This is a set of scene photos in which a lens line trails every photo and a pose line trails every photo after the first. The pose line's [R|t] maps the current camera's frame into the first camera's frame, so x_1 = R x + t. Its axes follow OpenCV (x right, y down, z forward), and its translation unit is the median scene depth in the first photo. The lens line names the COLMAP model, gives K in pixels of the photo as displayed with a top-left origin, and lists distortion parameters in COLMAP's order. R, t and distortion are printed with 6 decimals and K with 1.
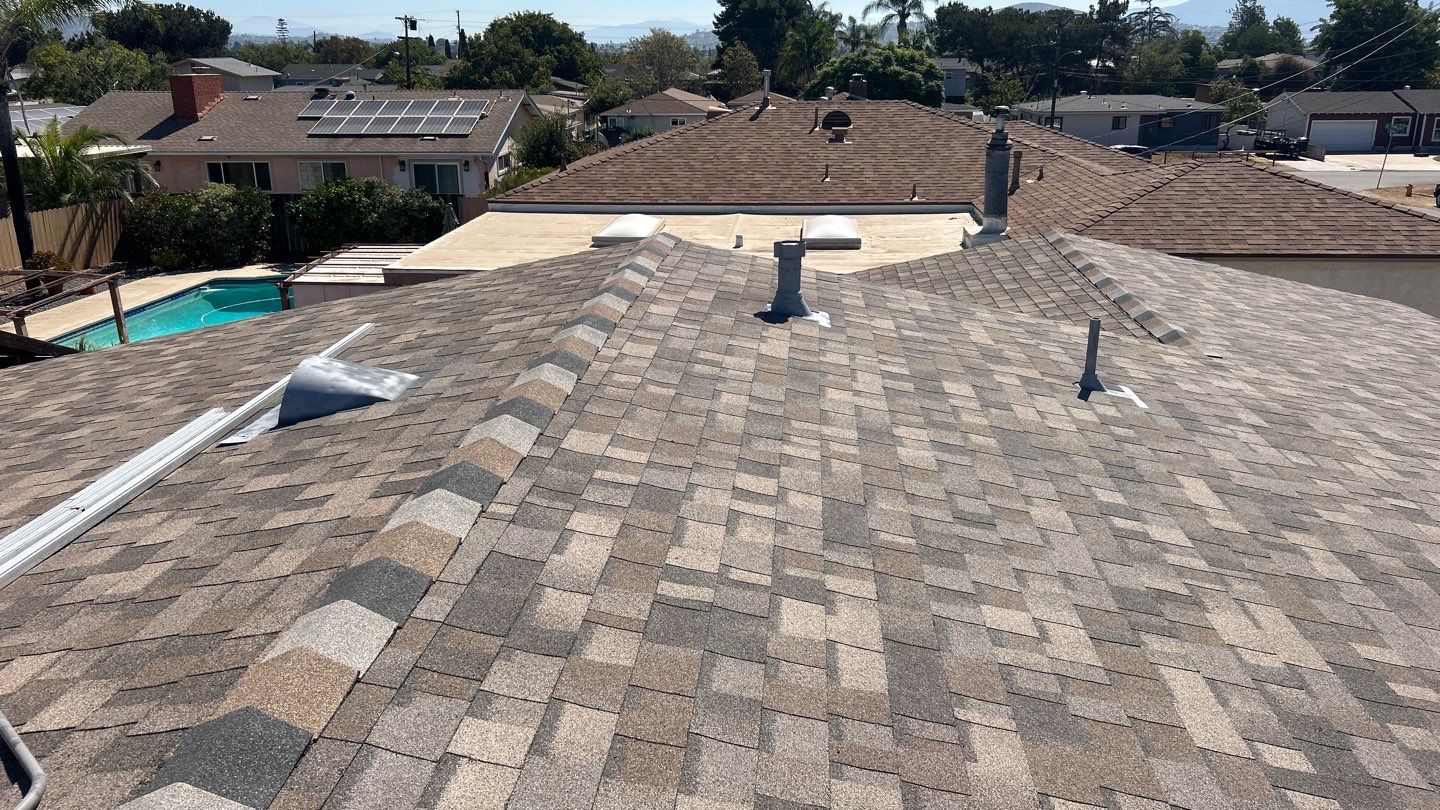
lens RADIAL K [[1073.8, 0, 711.5], [0, 1073.8, 409.8], [0, 0, 1]] dist [0.052087, -0.058131]
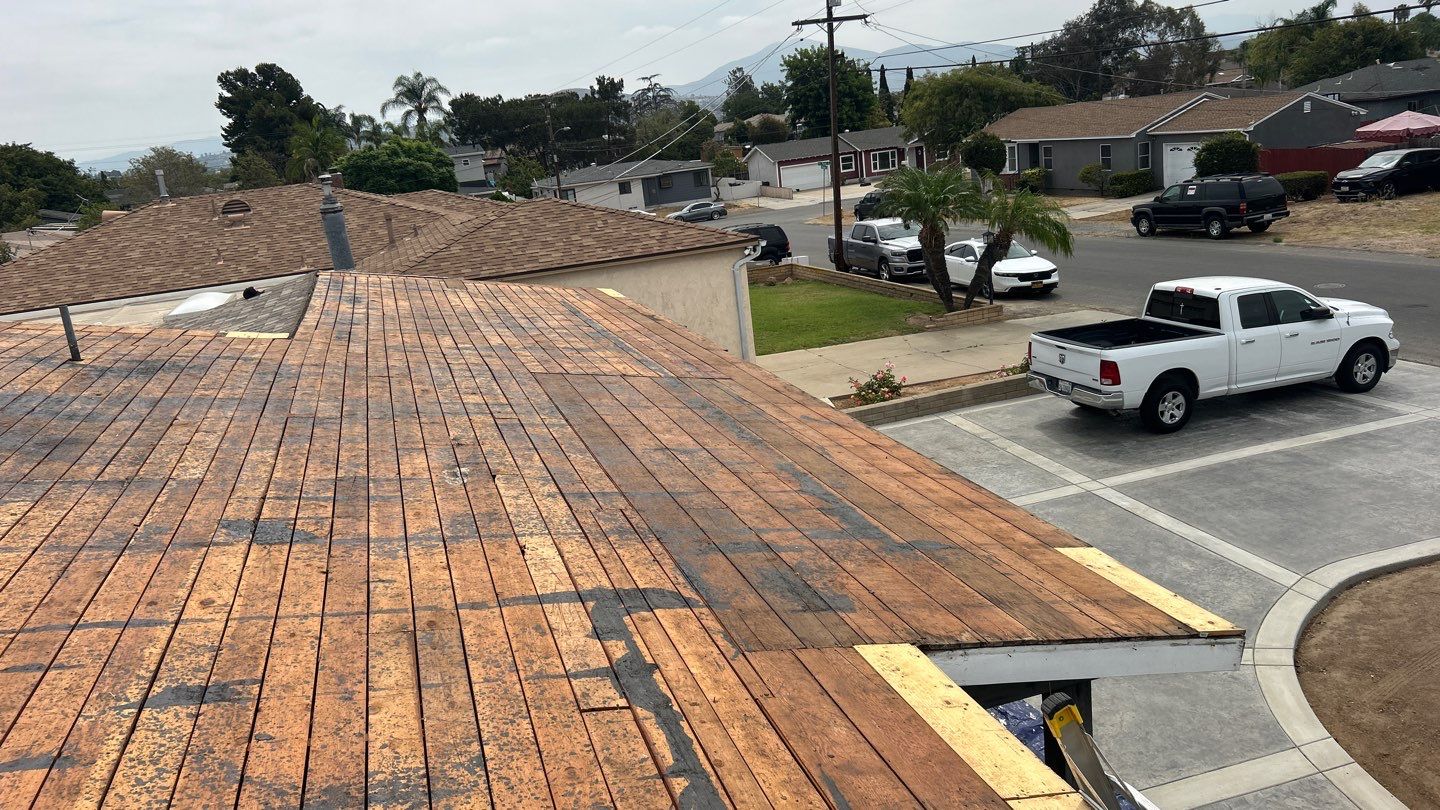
lens RADIAL K [[1073.8, 0, 709.0], [0, 1073.8, 406.6], [0, 0, 1]] dist [0.052087, -0.058131]
pose [[0.920857, -0.187870, 0.341654, 0.220732], [0.214583, 0.975812, -0.041779, 0.094131], [-0.325541, 0.111786, 0.938897, -0.174852]]
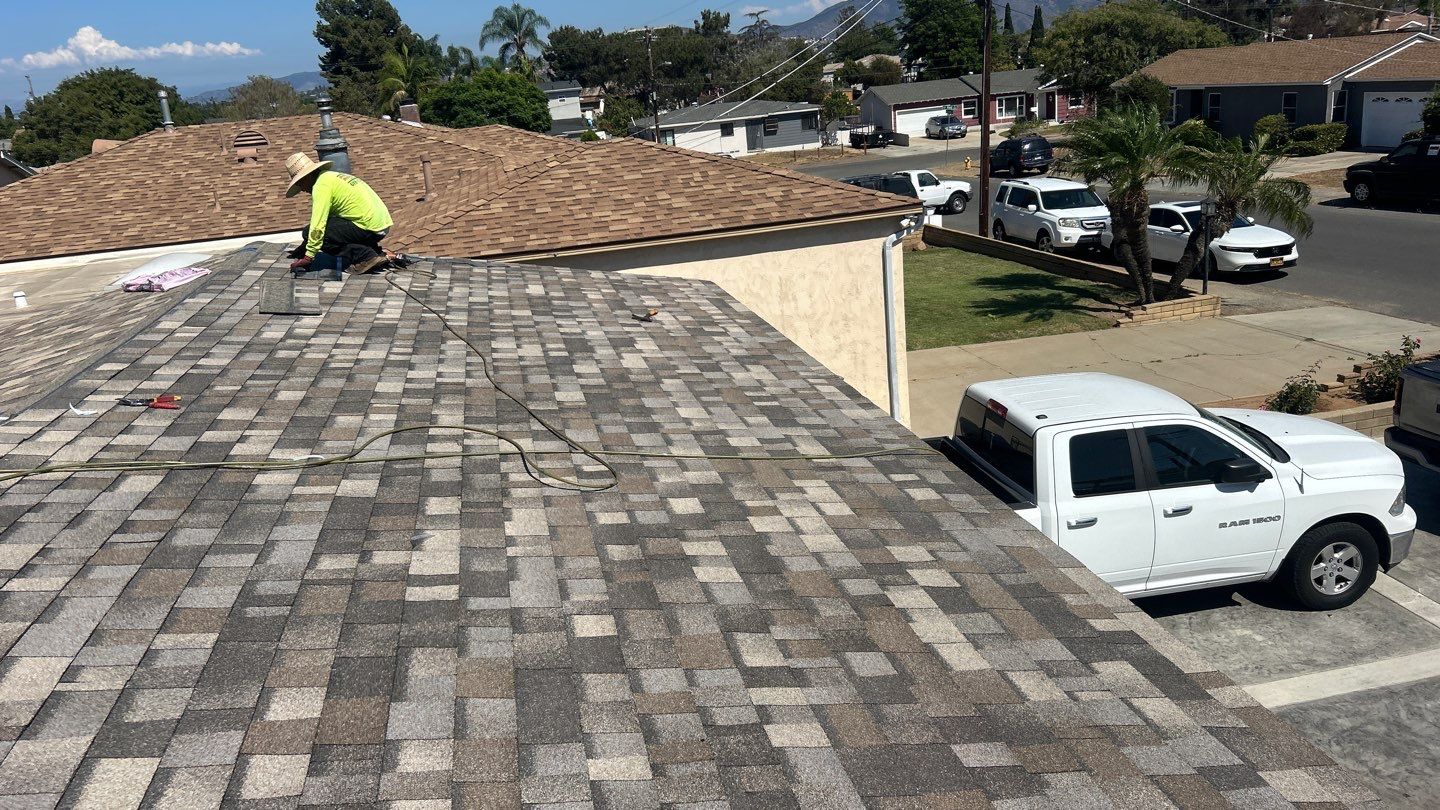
lens RADIAL K [[1073.8, 0, 706.9], [0, 1073.8, 401.6], [0, 0, 1]] dist [0.052087, -0.058131]
pose [[0.954093, -0.158629, 0.254053, 0.321382], [0.167509, 0.985777, -0.013567, 0.005361], [-0.248288, 0.055500, 0.967095, 0.158963]]
